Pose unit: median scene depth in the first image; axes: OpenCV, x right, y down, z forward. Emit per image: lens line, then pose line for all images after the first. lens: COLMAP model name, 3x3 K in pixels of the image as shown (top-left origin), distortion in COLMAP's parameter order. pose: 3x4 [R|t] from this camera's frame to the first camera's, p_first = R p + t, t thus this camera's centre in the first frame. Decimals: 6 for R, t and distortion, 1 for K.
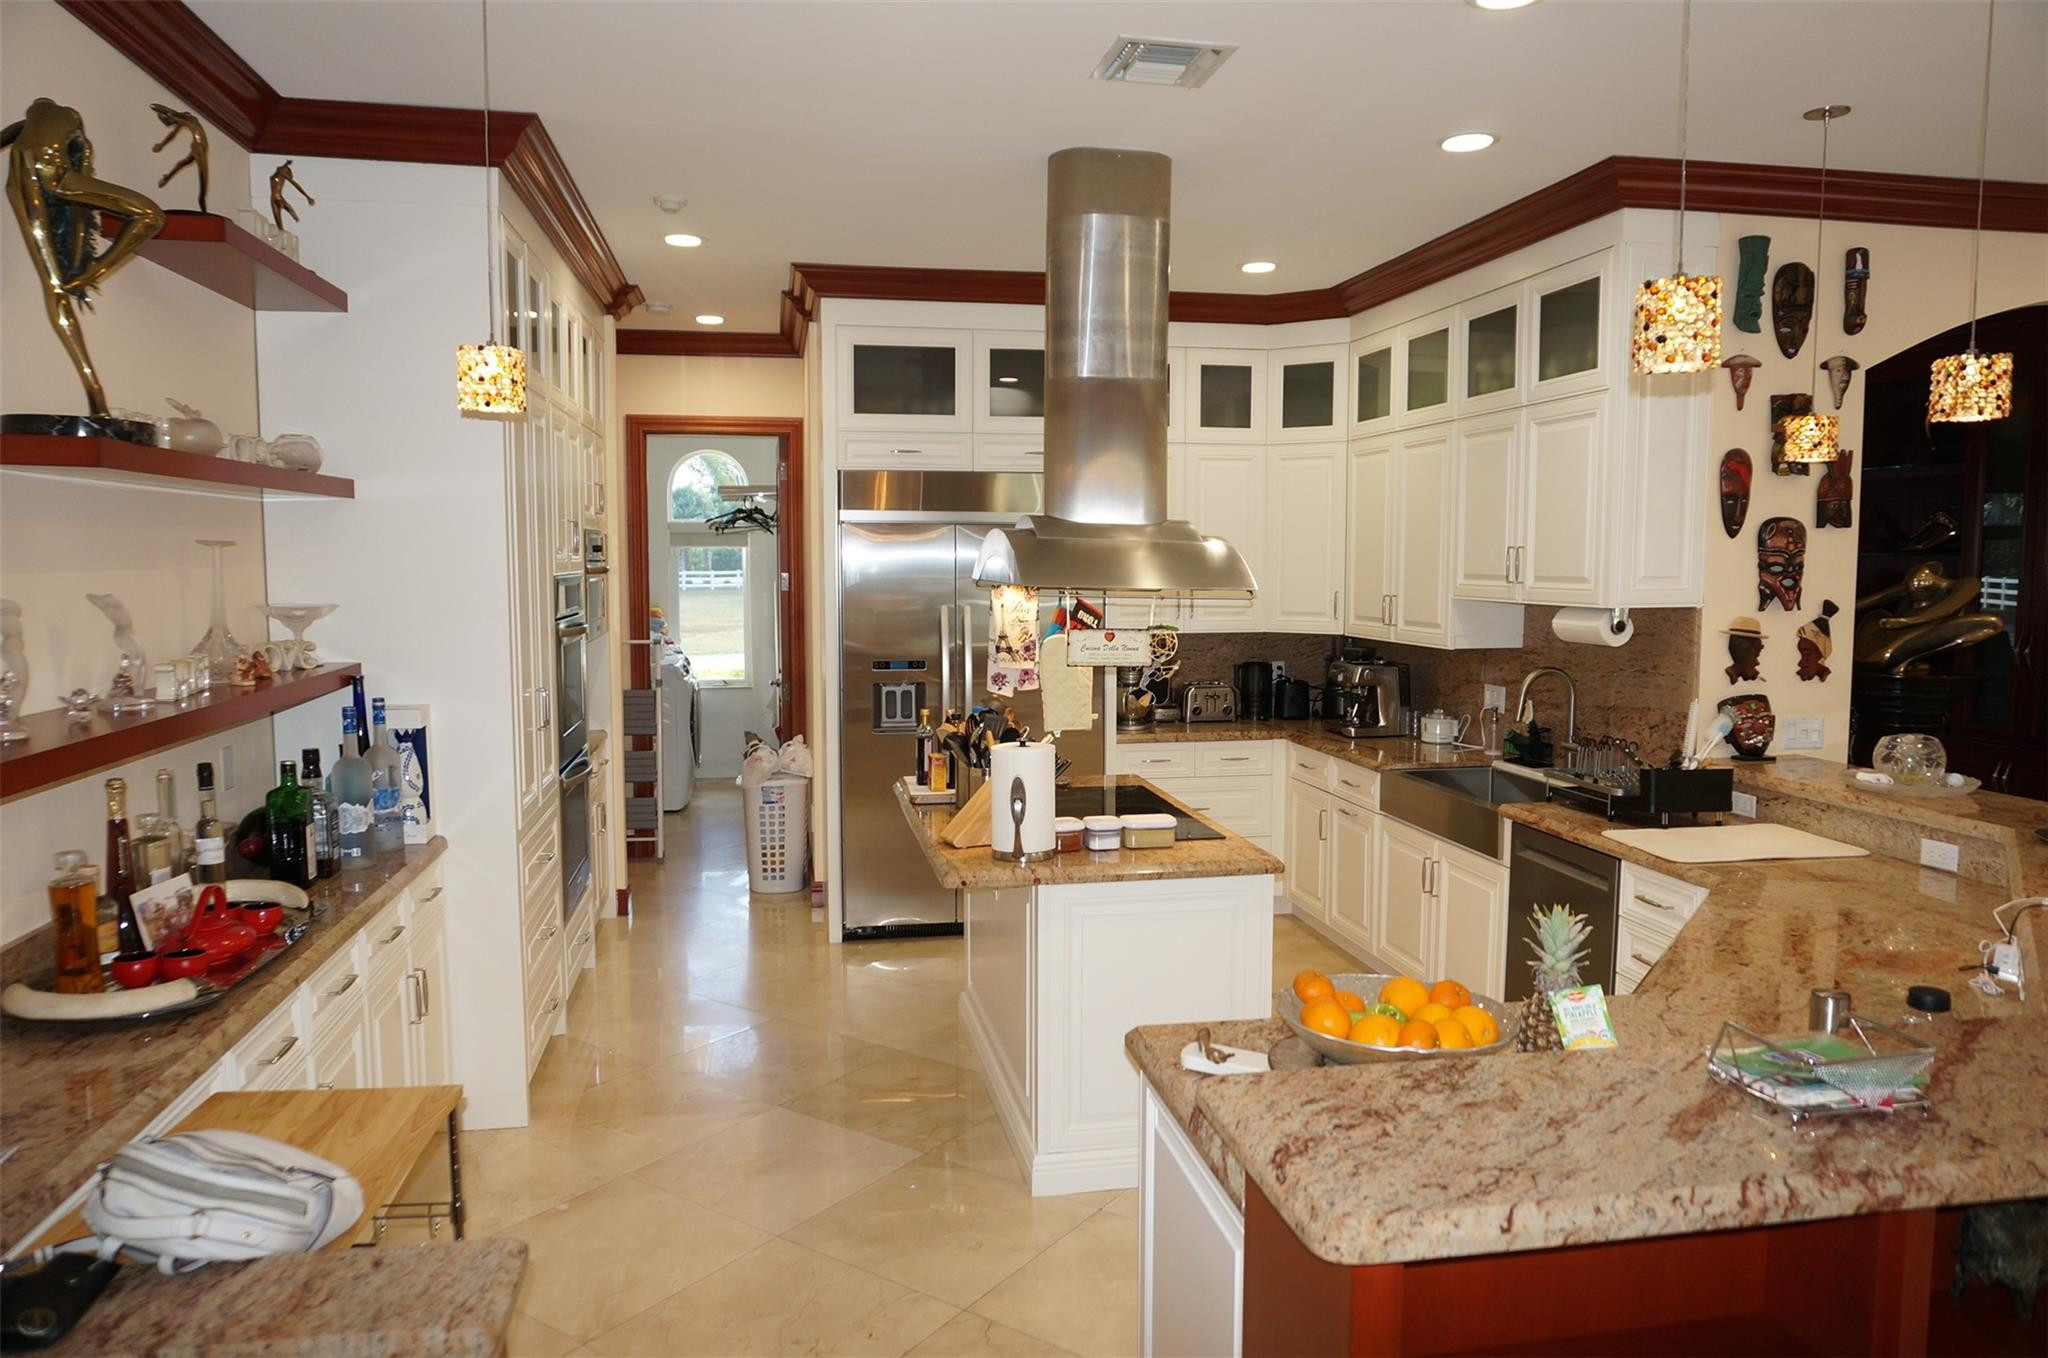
lens RADIAL K [[1362.3, 0, 1022.0], [0, 1362.3, 678.5], [0, 0, 1]] dist [-0.052011, 0.035210]
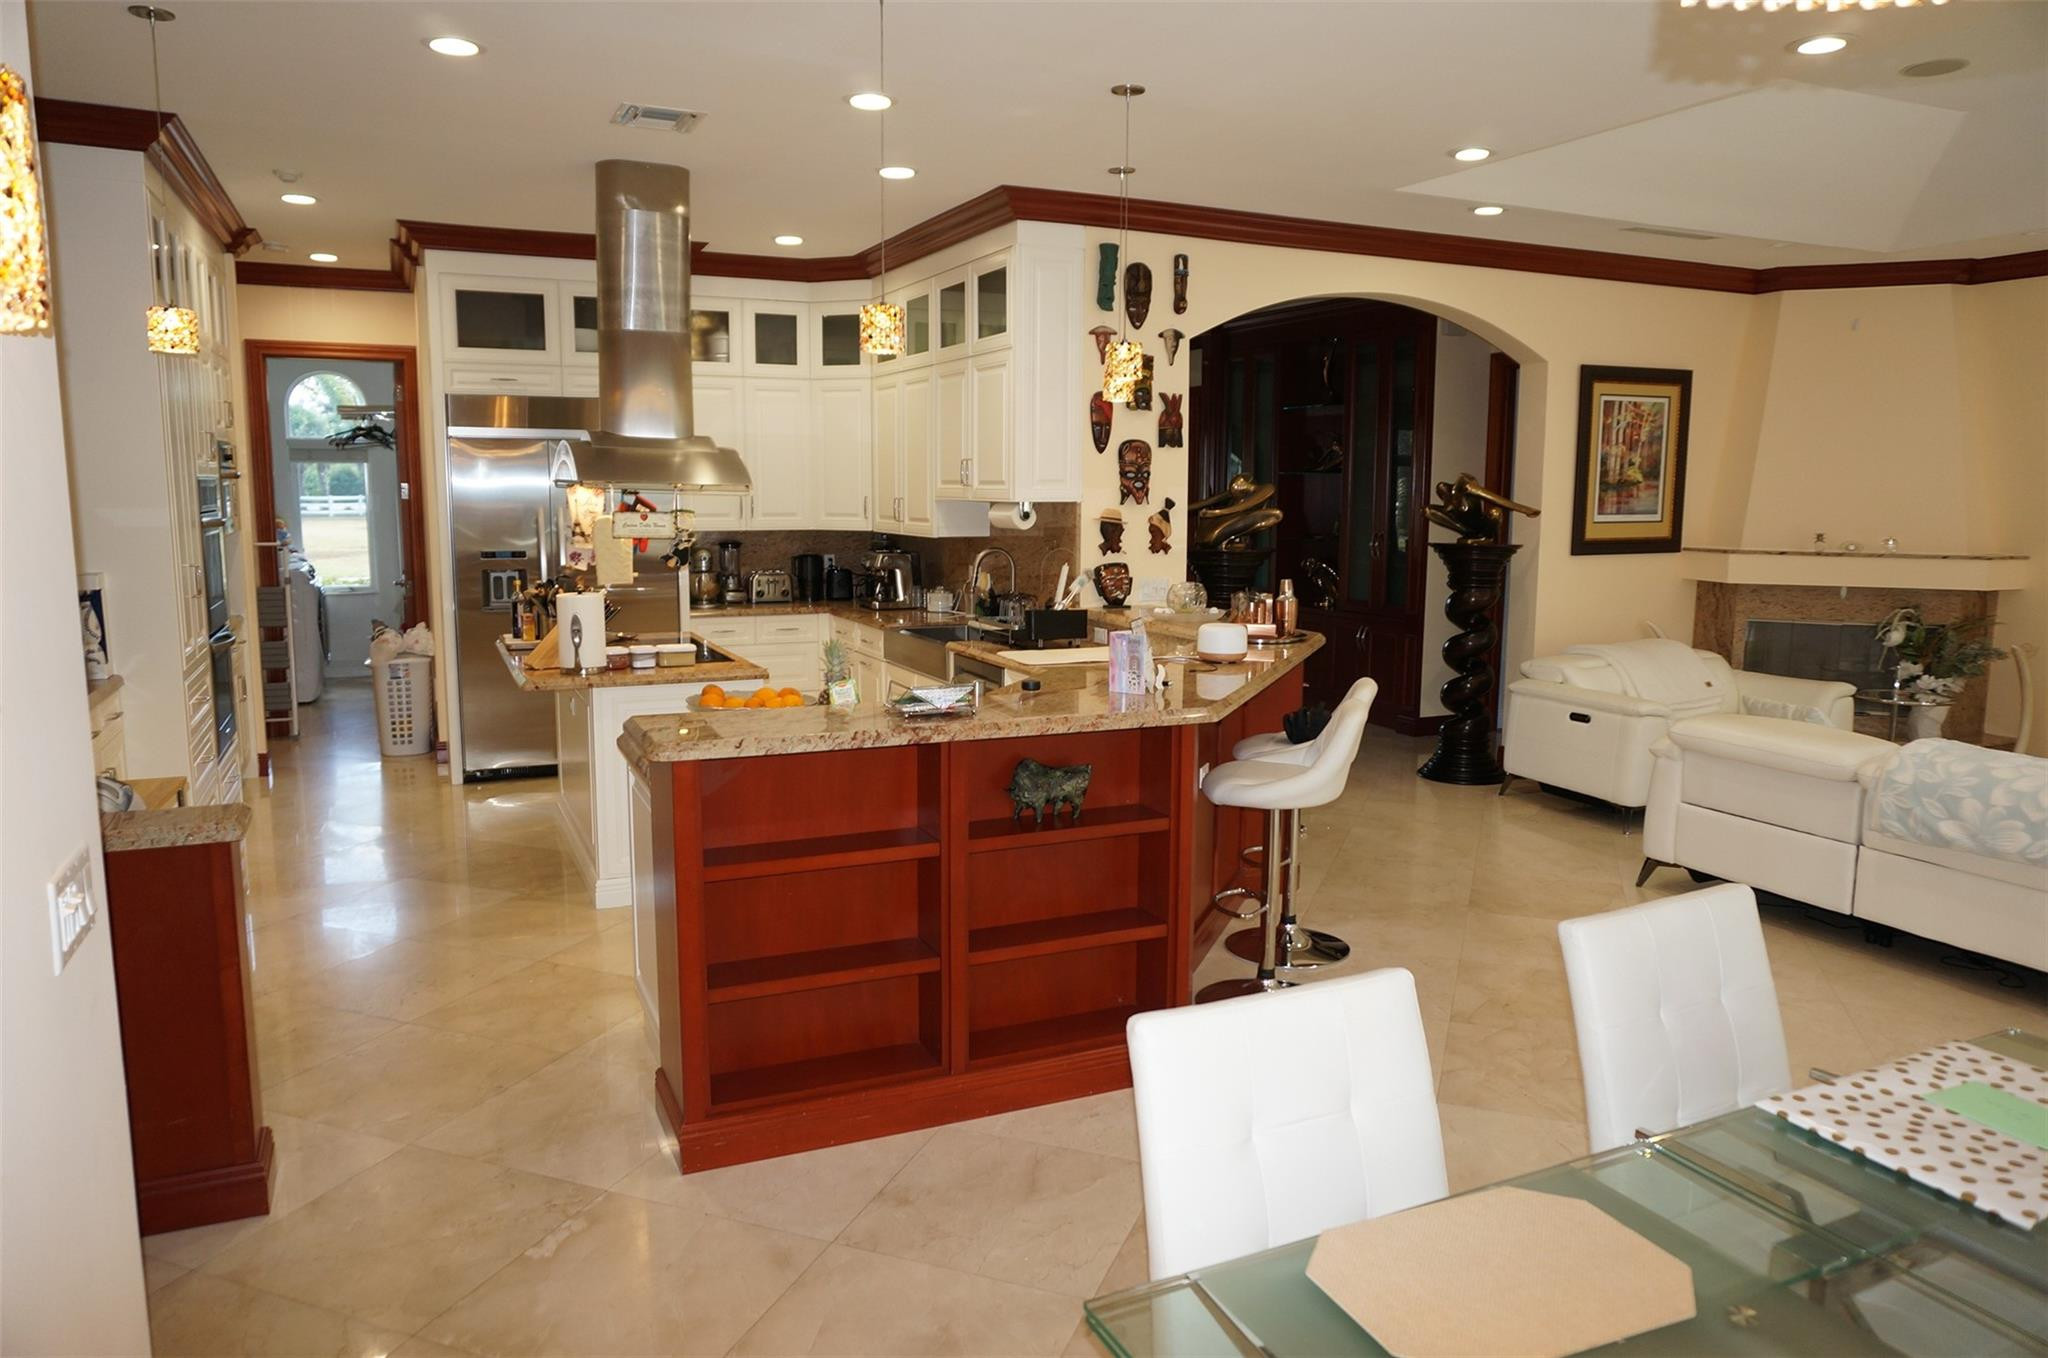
lens RADIAL K [[1363.8, 0, 1032.1], [0, 1363.8, 688.9], [0, 0, 1]] dist [-0.074209, 0.066863]
pose [[0.967843, -0.028596, 0.249924, 0.083771], [0.013584, 0.998009, 0.061587, 0.055521], [-0.251187, -0.056212, 0.966305, -0.397877]]
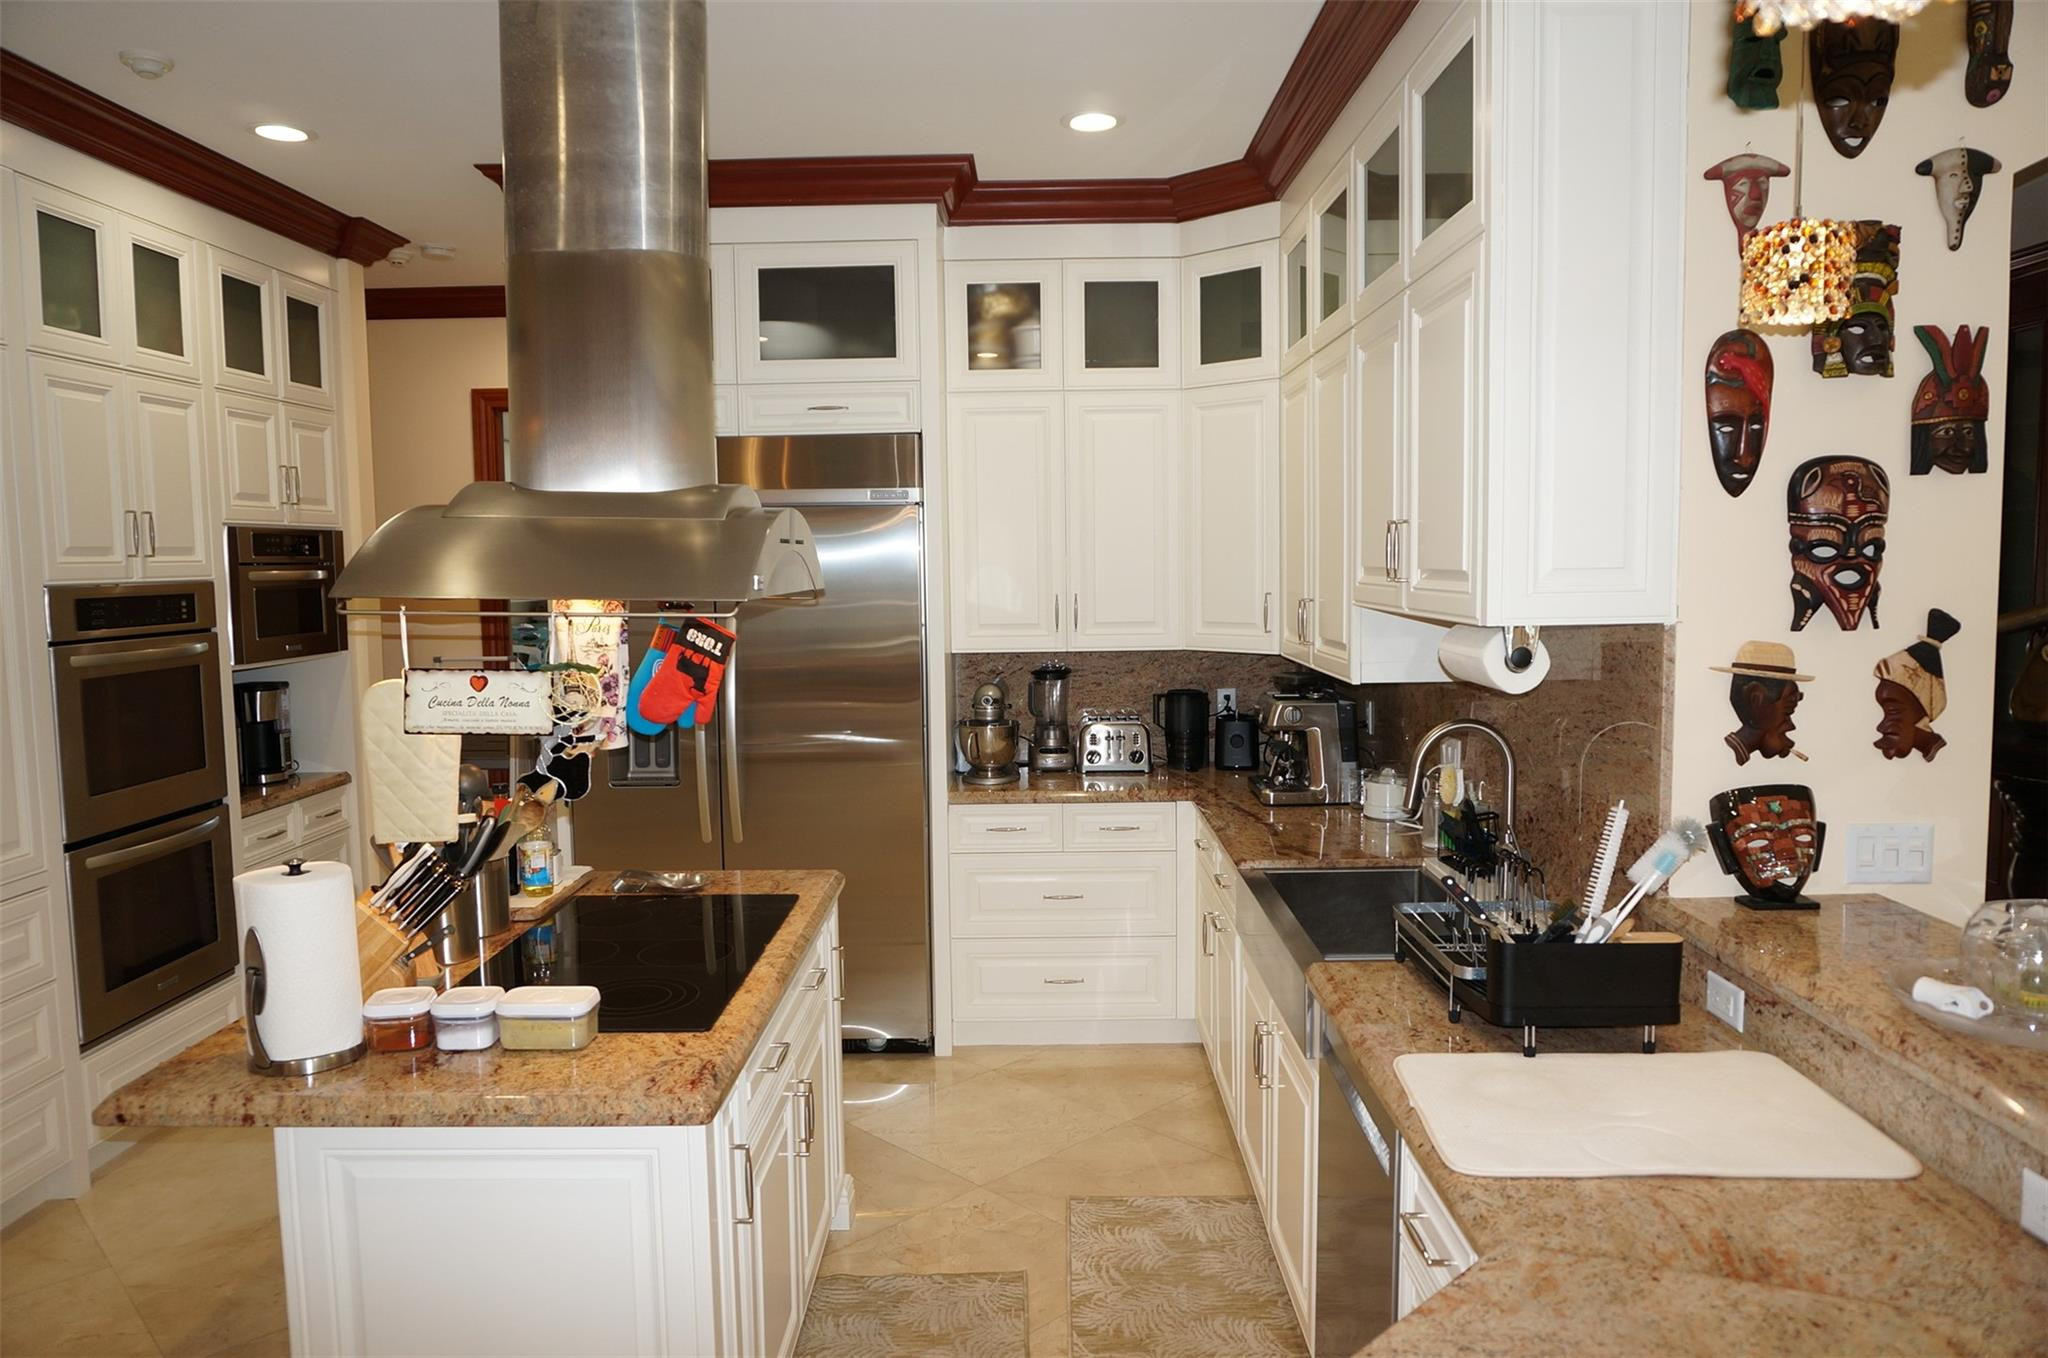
lens RADIAL K [[1362.3, 0, 1022.0], [0, 1362.3, 678.5], [0, 0, 1]] dist [-0.052011, 0.035210]
pose [[0.981832, 0.005177, -0.189684, 0.342668], [-0.004848, 0.999986, 0.002201, -0.030144], [0.189693, -0.001241, 0.981843, 0.405540]]
